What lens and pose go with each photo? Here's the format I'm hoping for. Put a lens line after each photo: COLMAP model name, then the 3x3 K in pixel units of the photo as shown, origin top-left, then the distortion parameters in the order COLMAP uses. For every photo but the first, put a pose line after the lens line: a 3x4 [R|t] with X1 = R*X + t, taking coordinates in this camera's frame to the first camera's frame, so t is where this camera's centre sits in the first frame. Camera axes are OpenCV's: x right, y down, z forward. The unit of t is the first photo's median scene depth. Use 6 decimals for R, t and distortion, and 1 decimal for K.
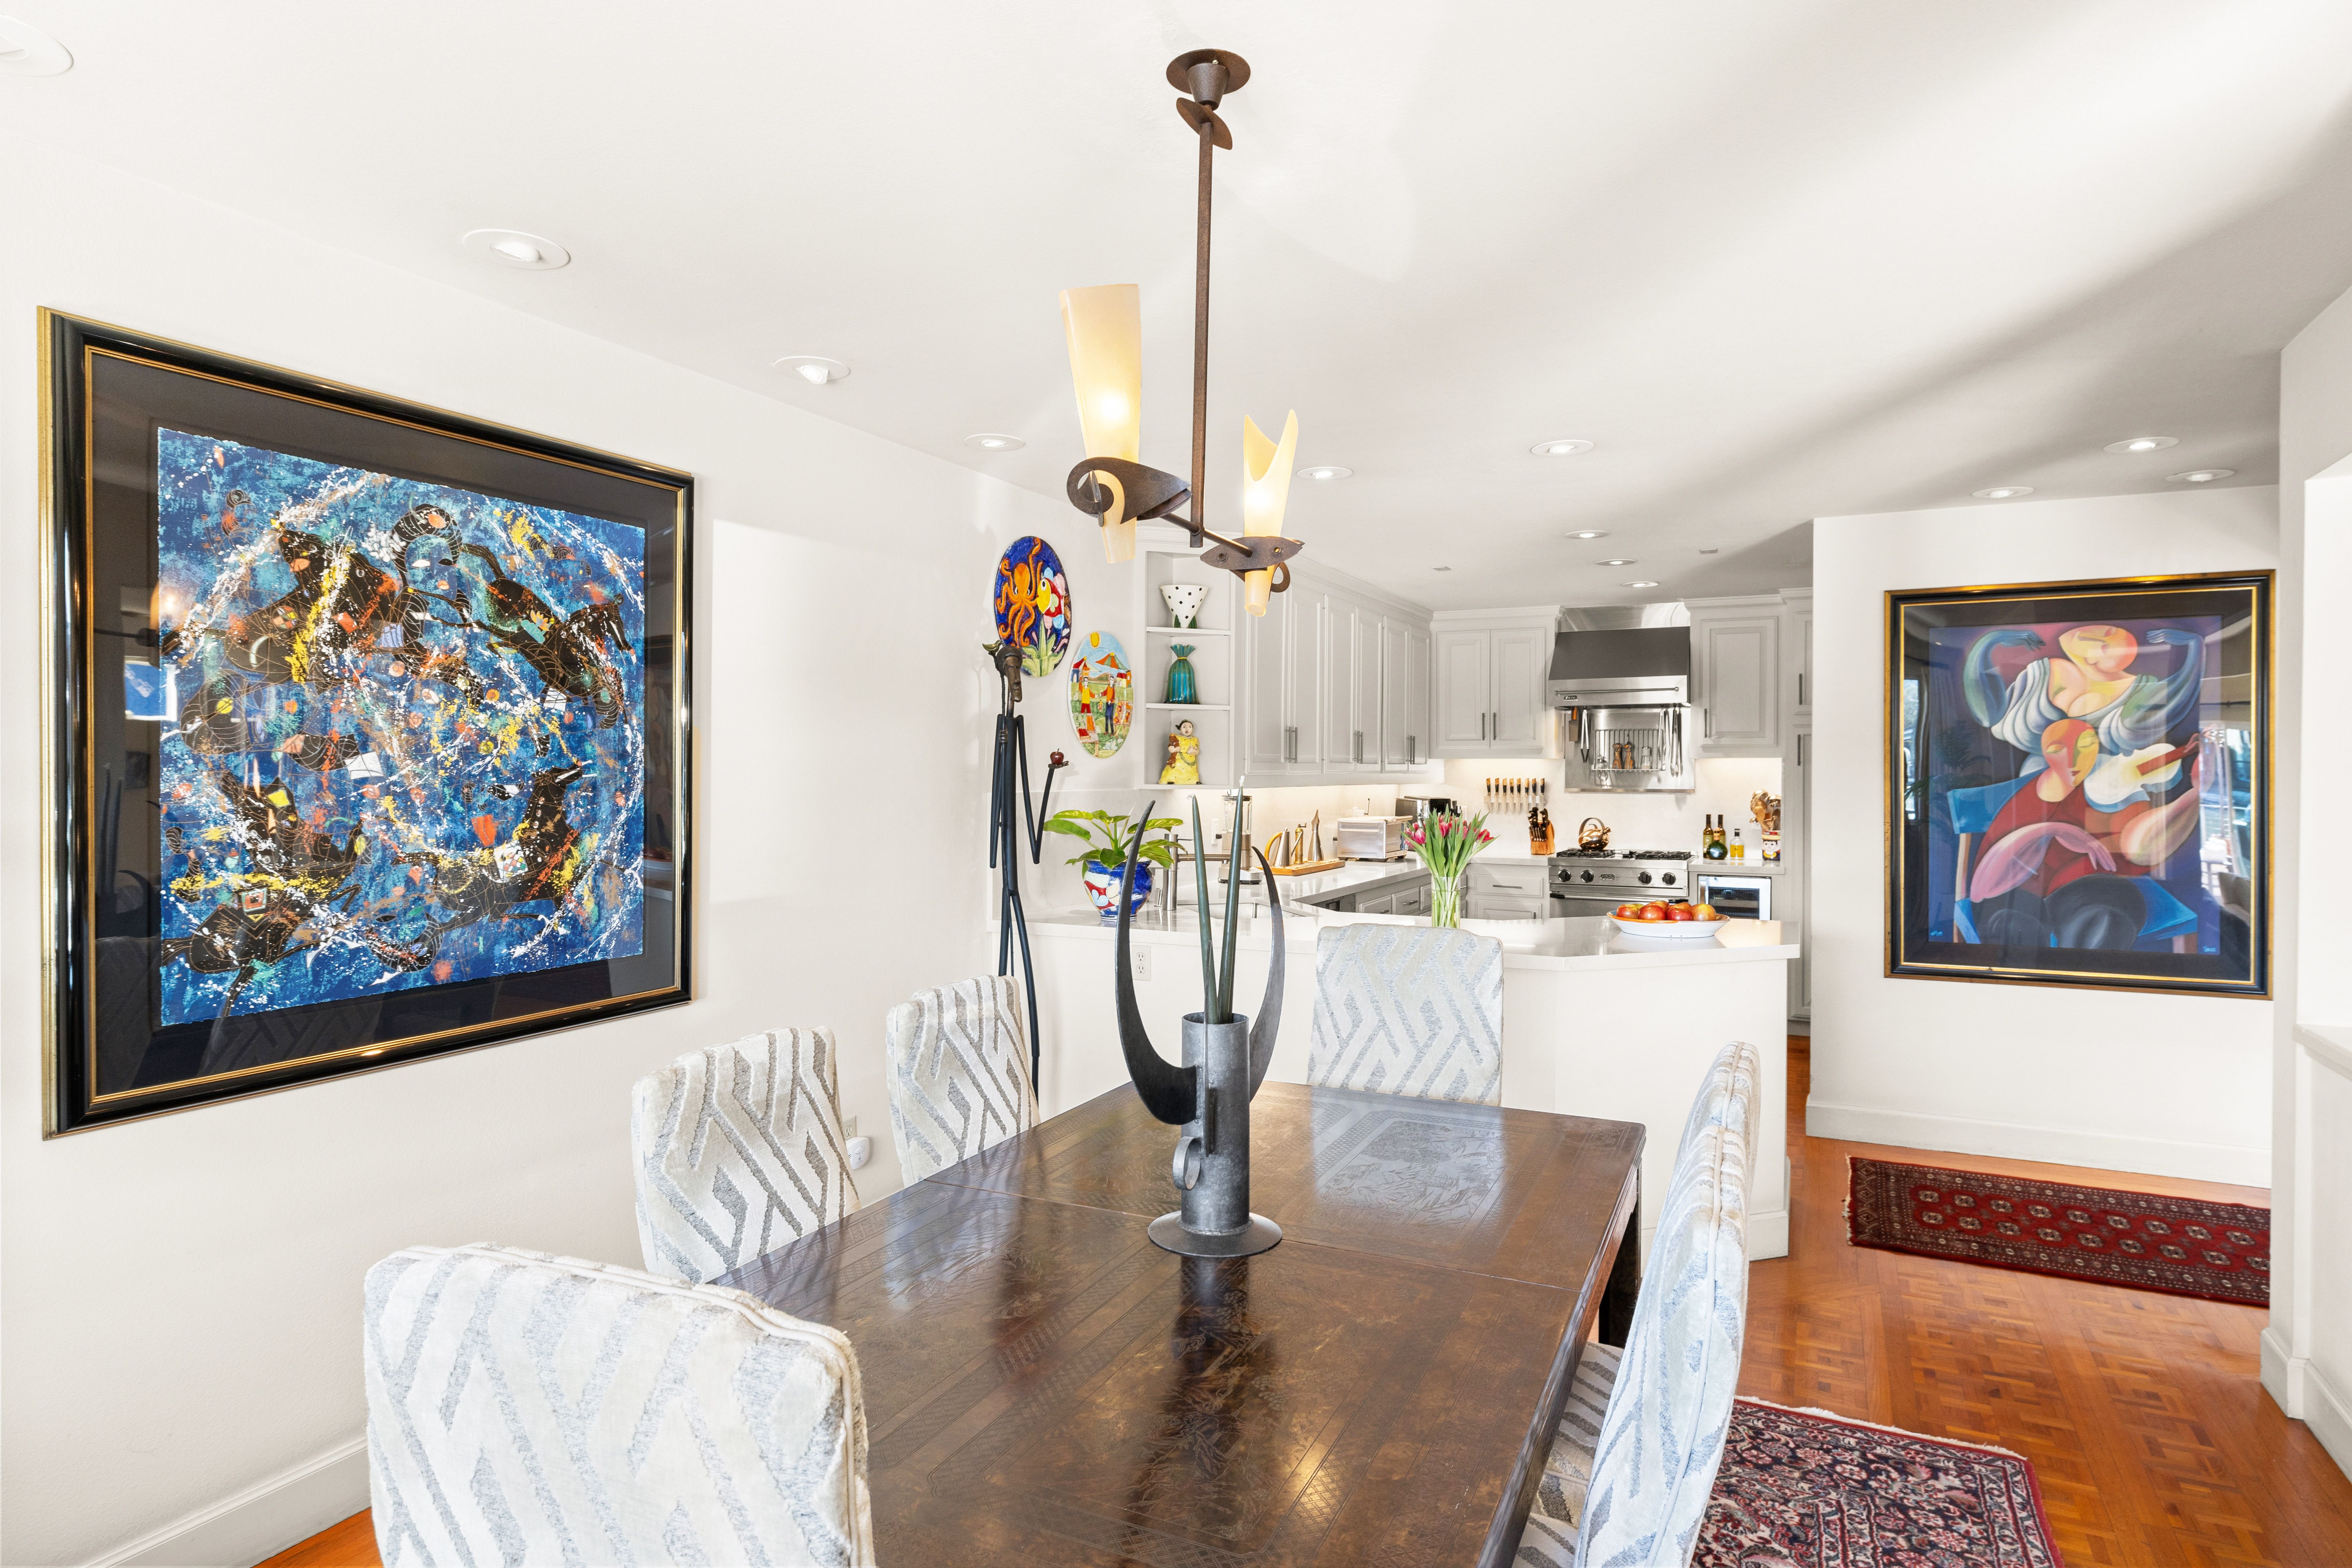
lens RADIAL K [[1289.2, 0, 1176.0], [0, 1289.2, 784.0], [0, 0, 1]] dist [0.000563, 0.000020]
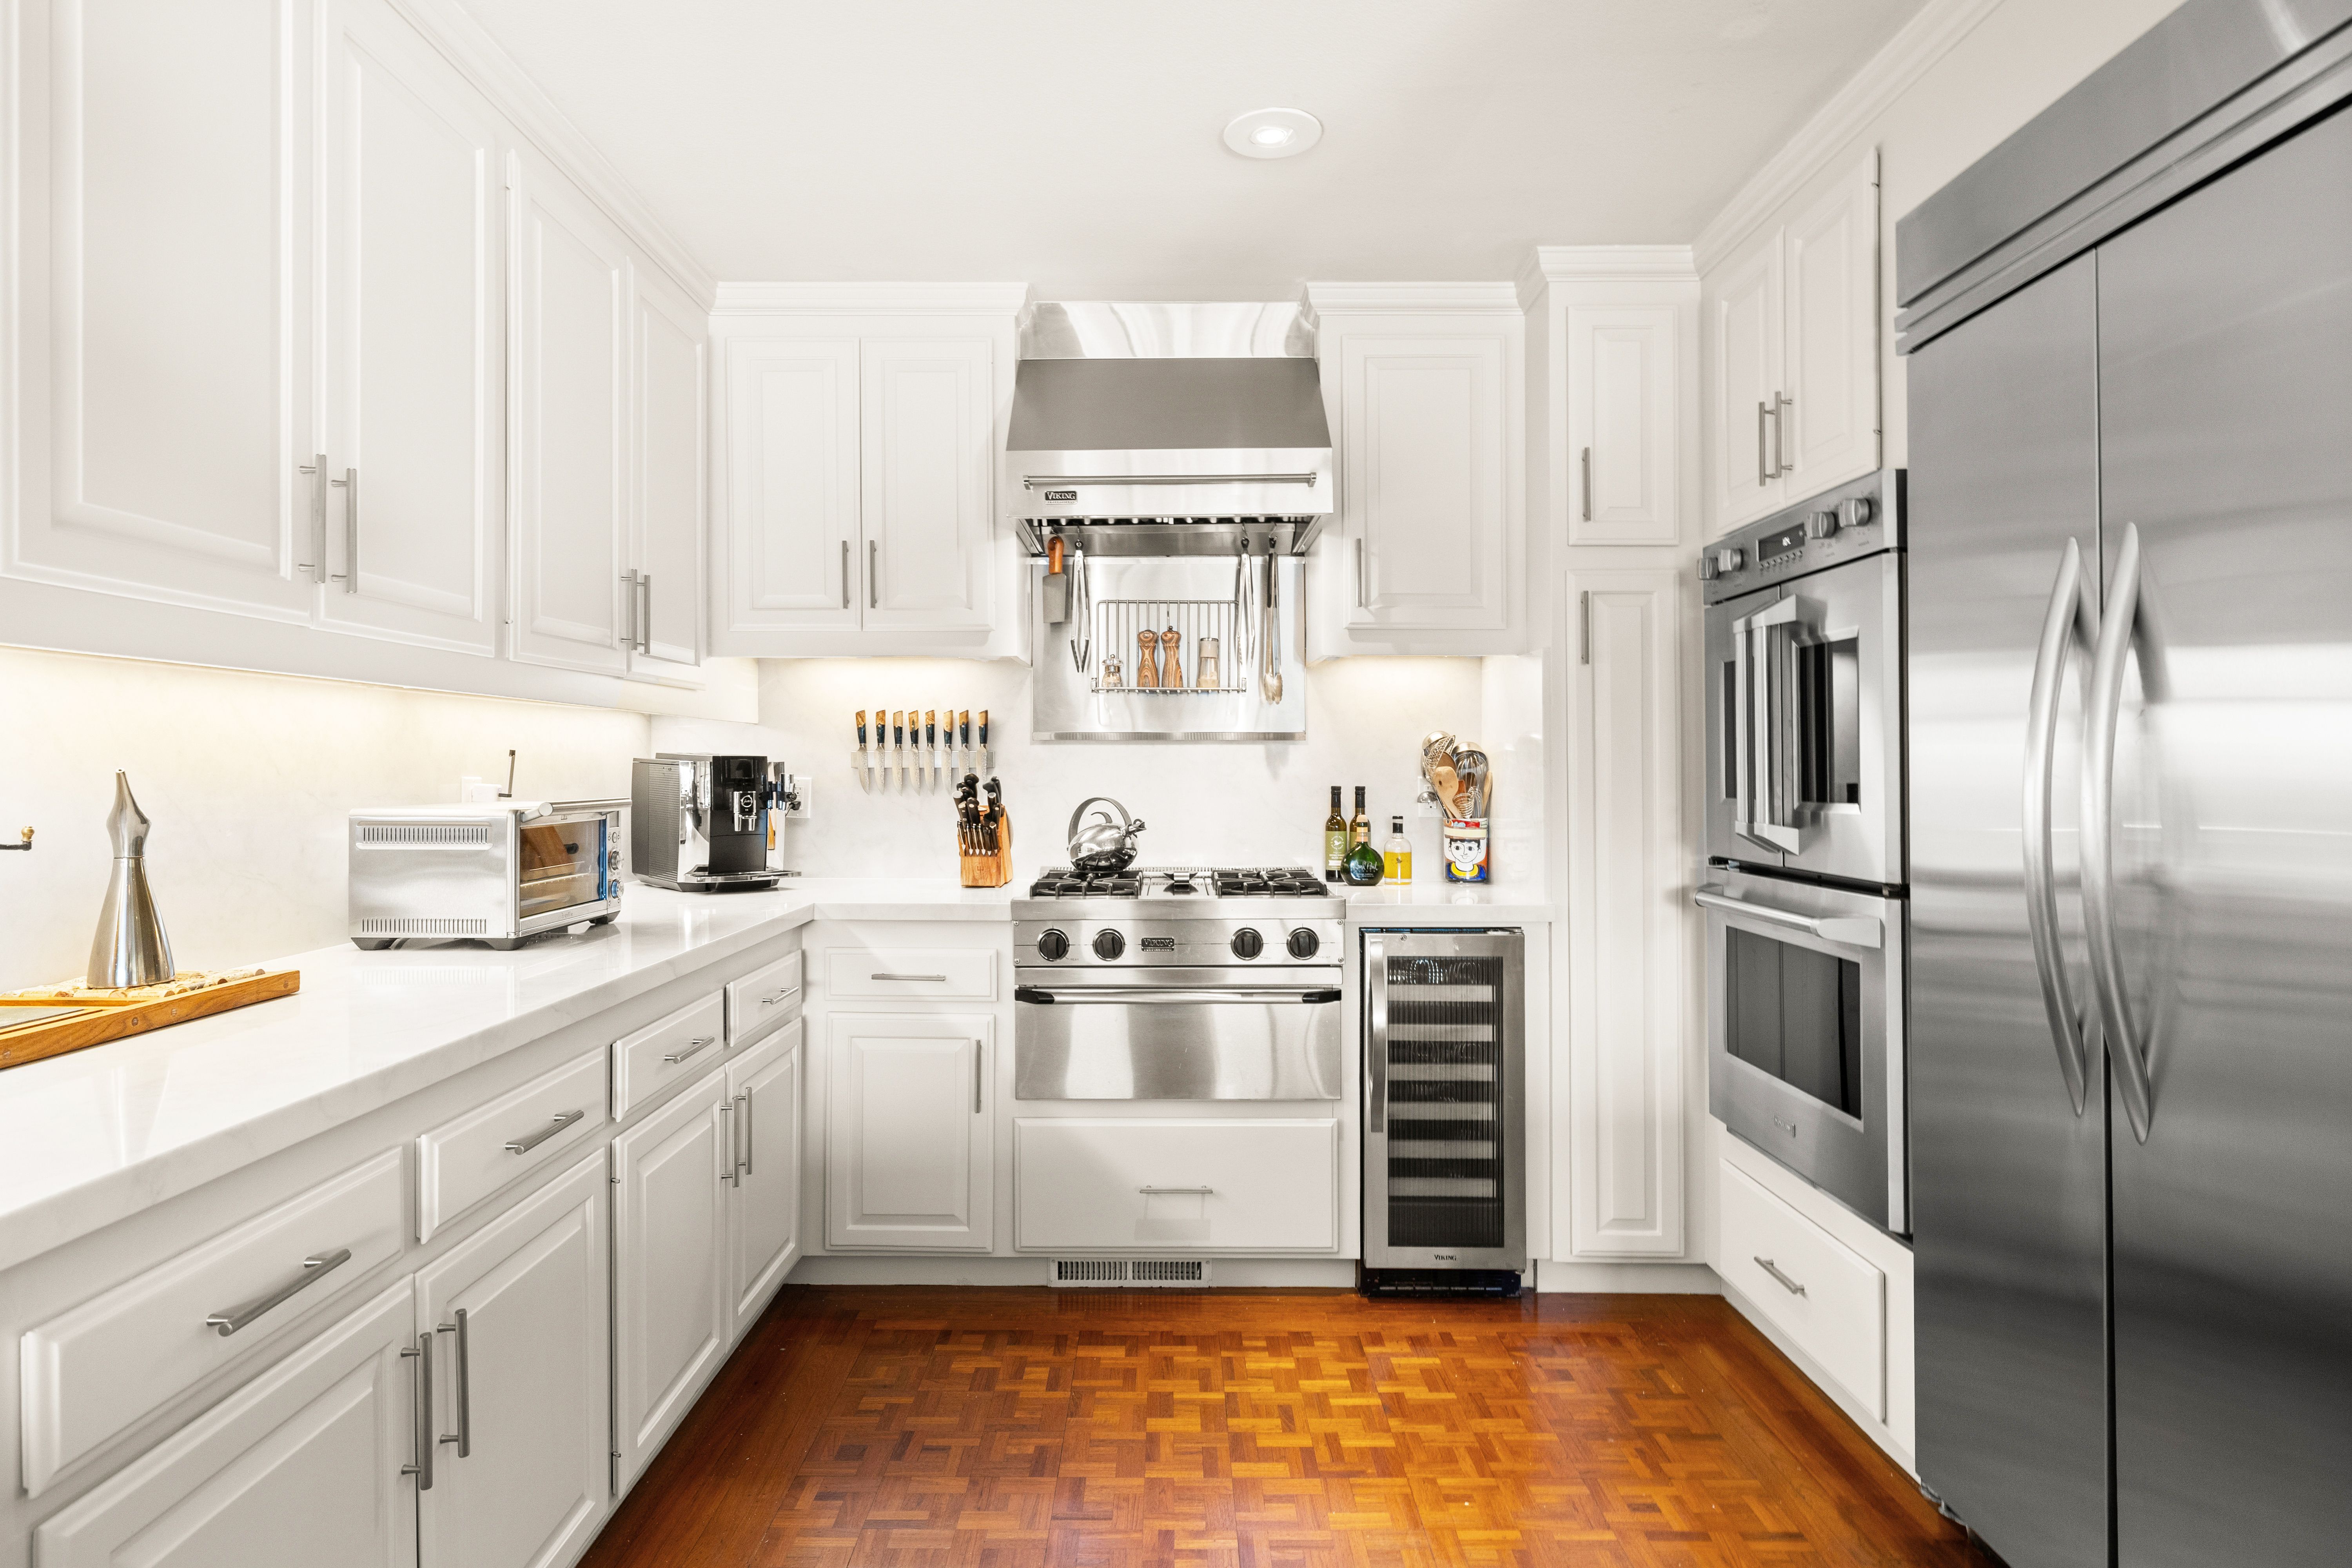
lens RADIAL K [[1267.0, 0, 1176.0], [0, 1267.0, 784.0], [0, 0, 1]] dist [-0.001477, -0.000100]
pose [[0.893852, -0.009854, 0.448253, 0.155948], [0.008466, 0.999951, 0.005101, 0.019707], [-0.448282, -0.000765, 0.893892, 0.610999]]
